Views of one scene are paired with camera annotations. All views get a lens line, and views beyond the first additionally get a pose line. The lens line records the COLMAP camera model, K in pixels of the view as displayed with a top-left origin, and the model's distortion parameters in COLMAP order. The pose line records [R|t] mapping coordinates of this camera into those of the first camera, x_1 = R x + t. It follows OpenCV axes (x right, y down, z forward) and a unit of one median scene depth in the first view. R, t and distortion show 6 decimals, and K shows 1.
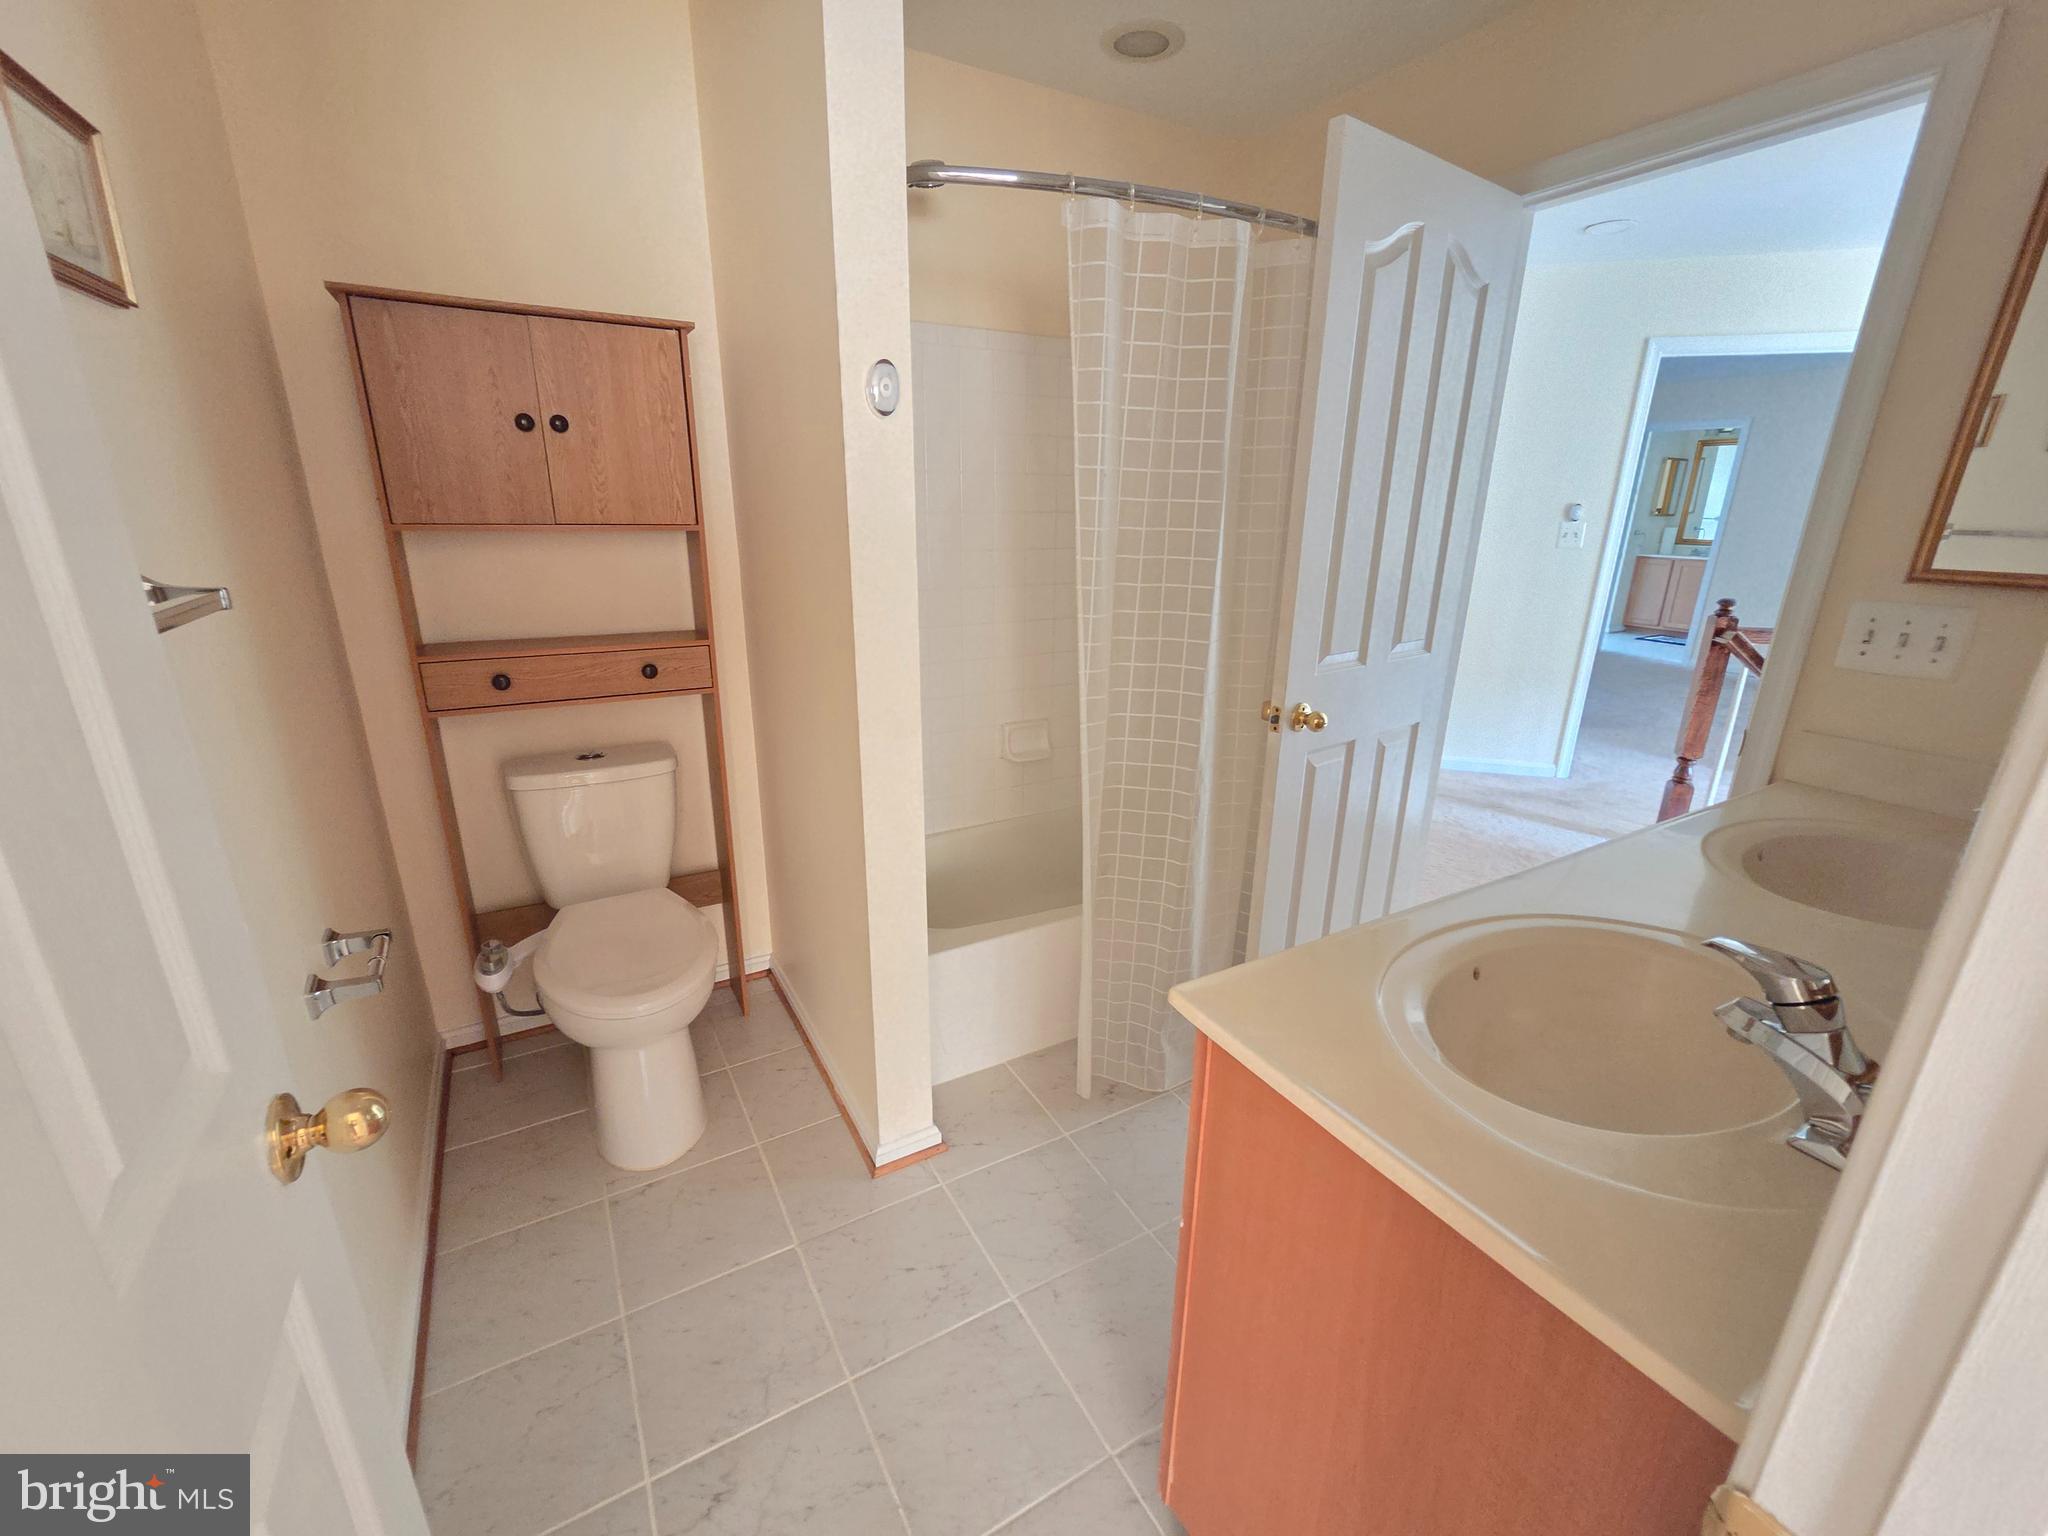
lens RADIAL K [[848.3, 0, 1015.6], [0, 848.3, 769.7], [0, 0, 1]] dist [-0.001891, -0.001178]
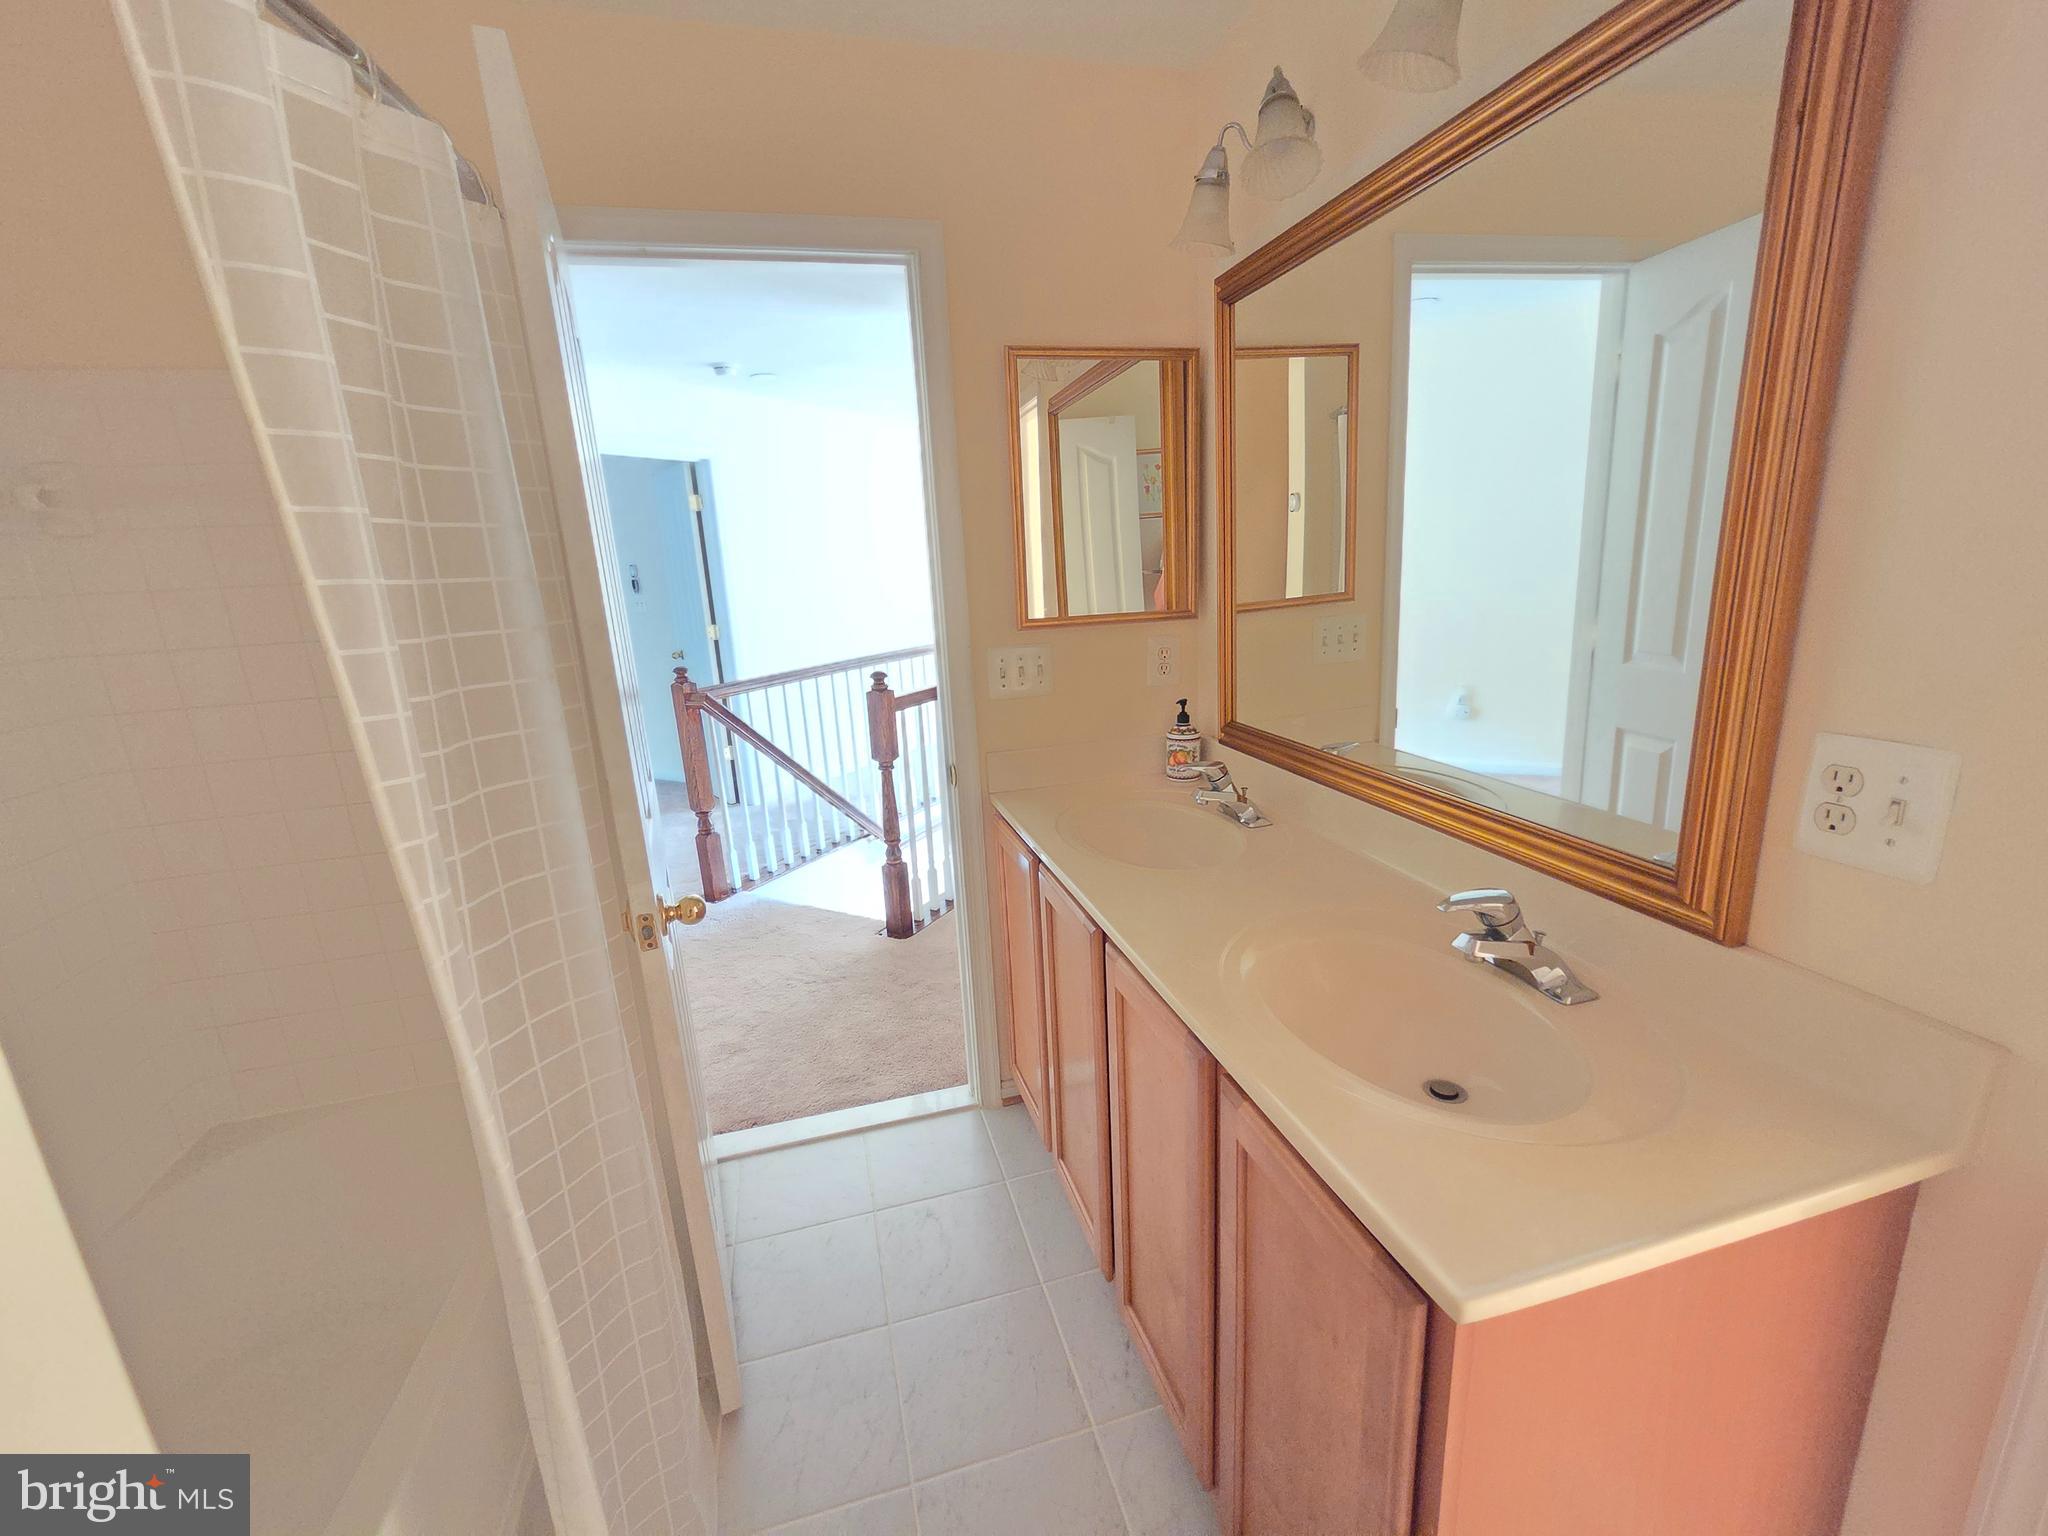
lens RADIAL K [[848.3, 0, 1021.5], [0, 848.3, 765.6], [0, 0, 1]] dist [-0.001891, -0.001178]
pose [[0.257294, -0.252765, 0.932689, -0.198332], [0.345032, 0.925593, 0.155660, -0.179294], [-0.902636, 0.281757, 0.325362, 0.480601]]
